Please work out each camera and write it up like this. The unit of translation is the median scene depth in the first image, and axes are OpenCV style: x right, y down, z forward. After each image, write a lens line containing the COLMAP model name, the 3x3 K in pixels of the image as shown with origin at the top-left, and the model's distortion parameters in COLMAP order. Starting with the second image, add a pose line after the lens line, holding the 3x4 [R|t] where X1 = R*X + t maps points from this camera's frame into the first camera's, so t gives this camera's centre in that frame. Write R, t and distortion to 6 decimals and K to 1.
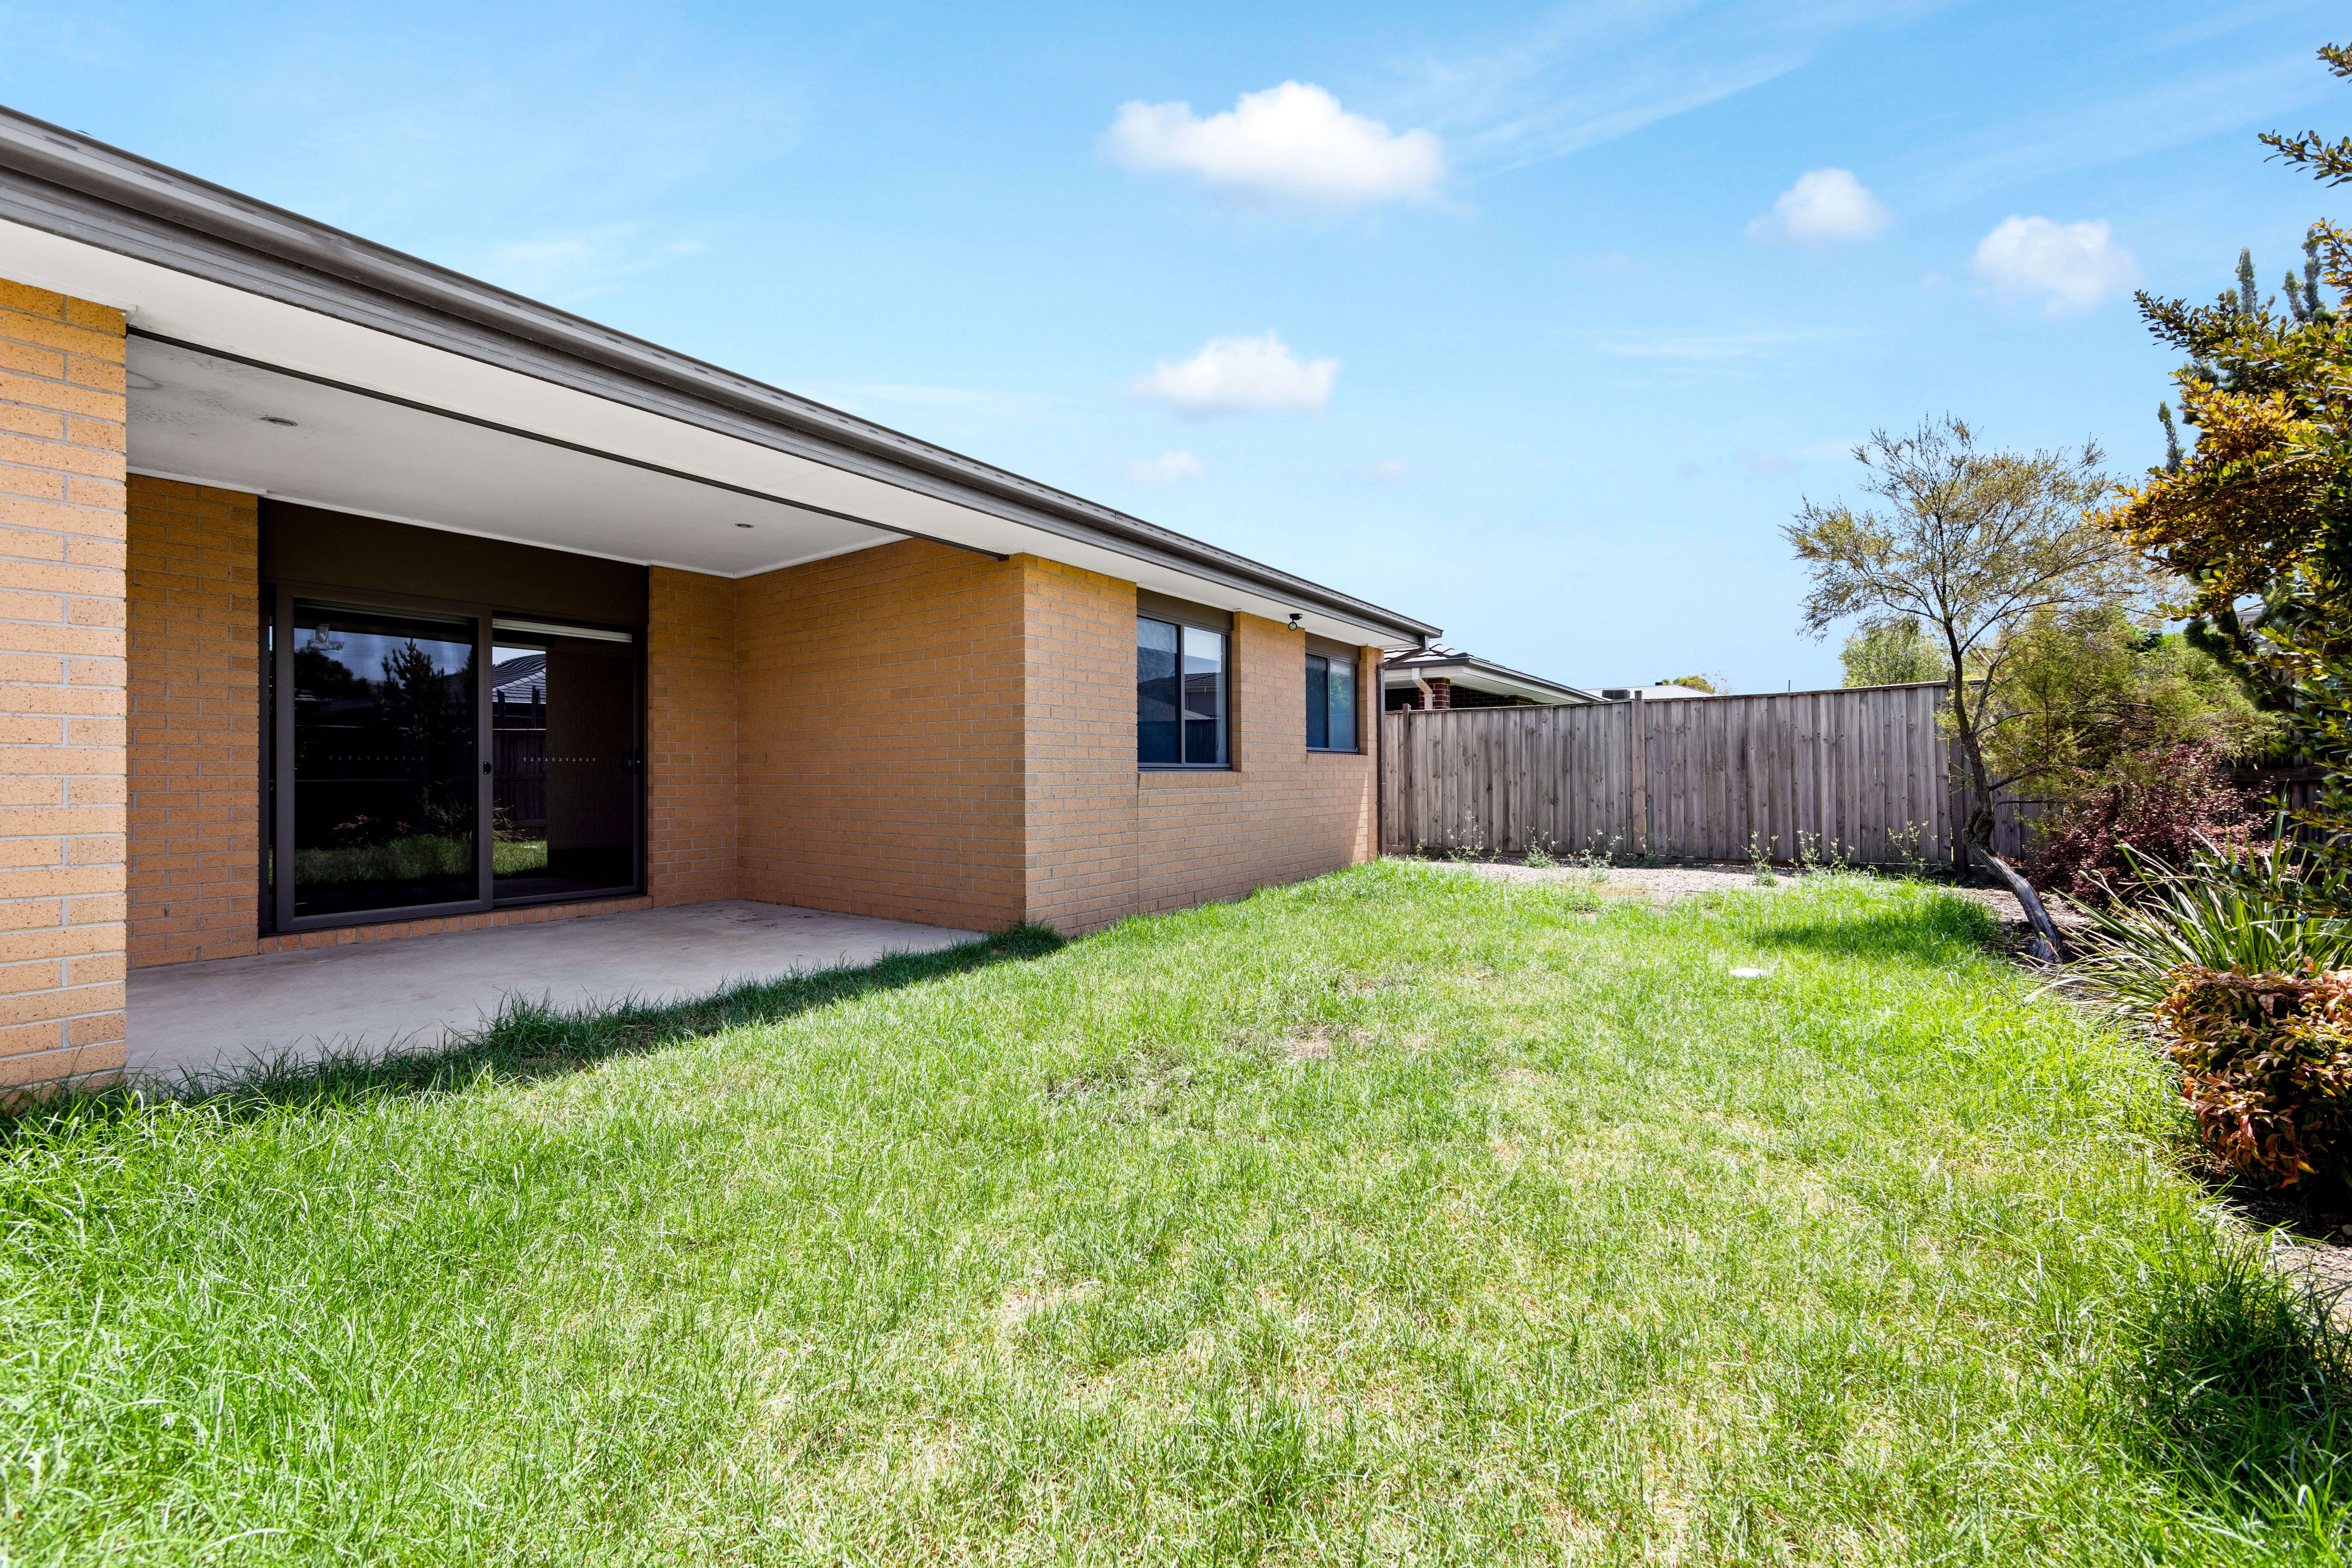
lens RADIAL K [[923.7, 0, 1185.3], [0, 923.7, 775.1], [0, 0, 1]] dist [0.002305, 0.000245]
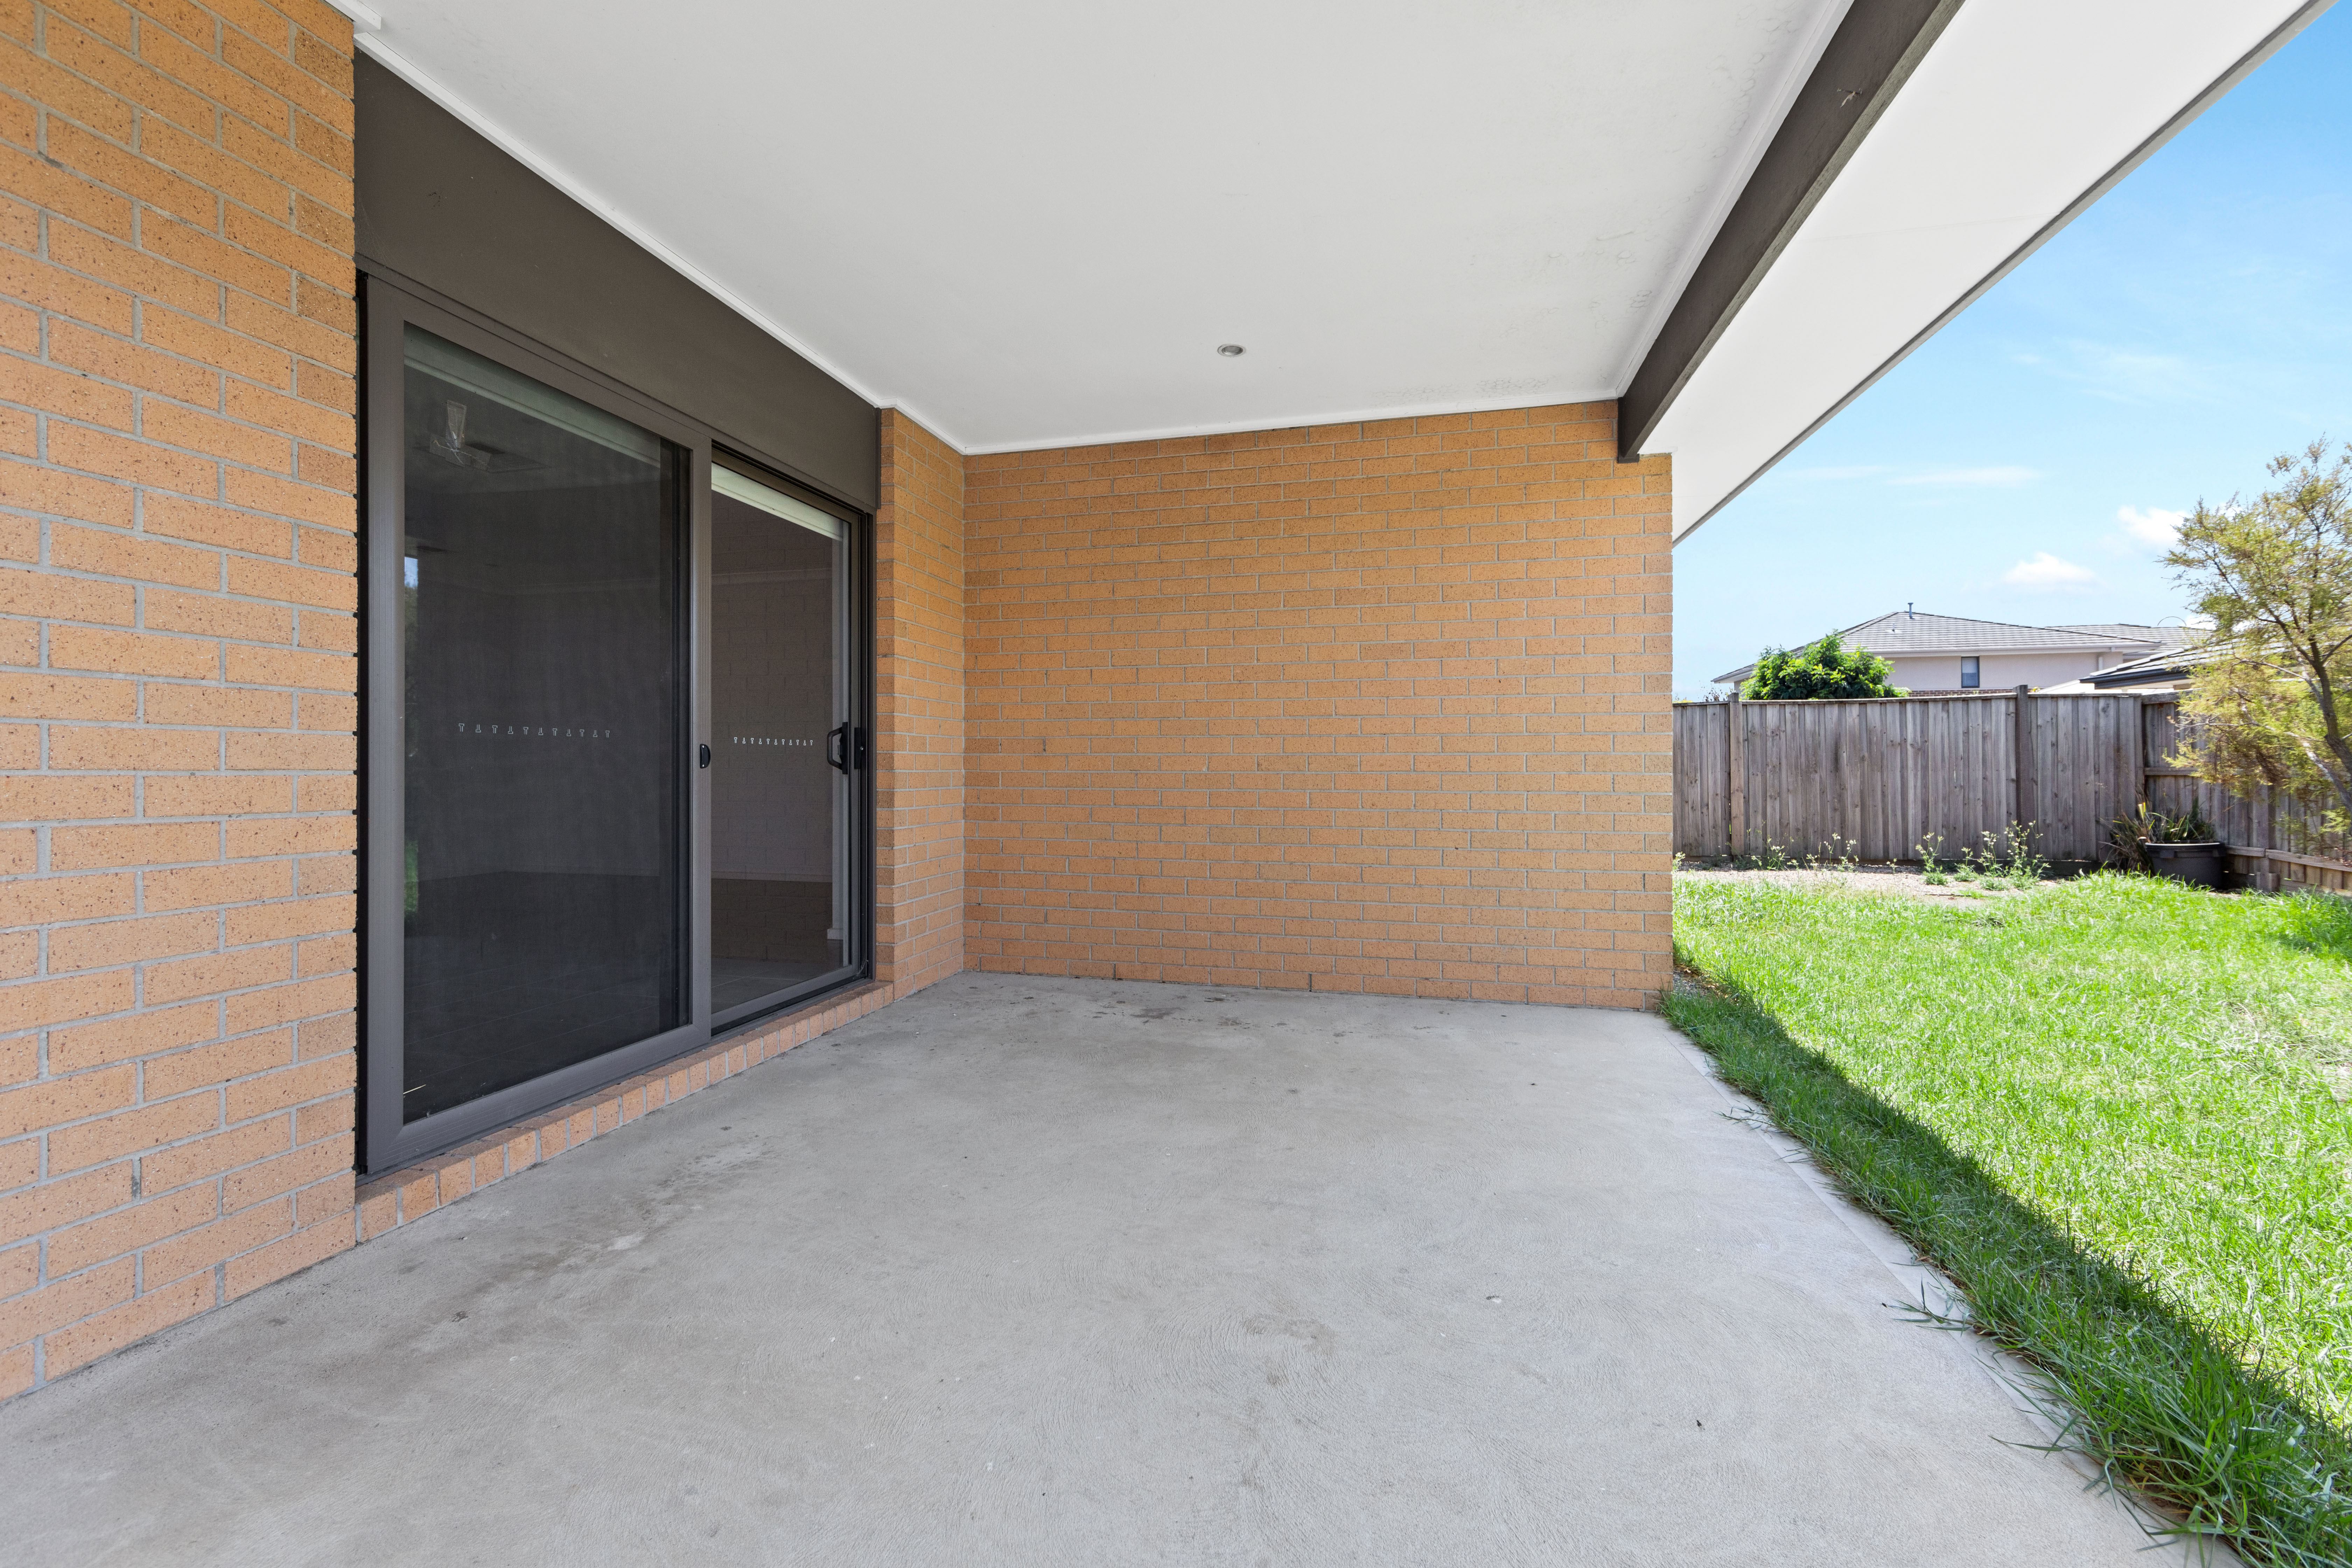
lens RADIAL K [[923.7, 0, 1173.0], [0, 923.7, 776.7], [0, 0, 1]] dist [0.002305, 0.000245]
pose [[0.933975, 0.004474, 0.357310, -0.592167], [-0.006450, 0.999970, 0.004340, -0.000584], [-0.357279, -0.006359, 0.933976, 0.380388]]
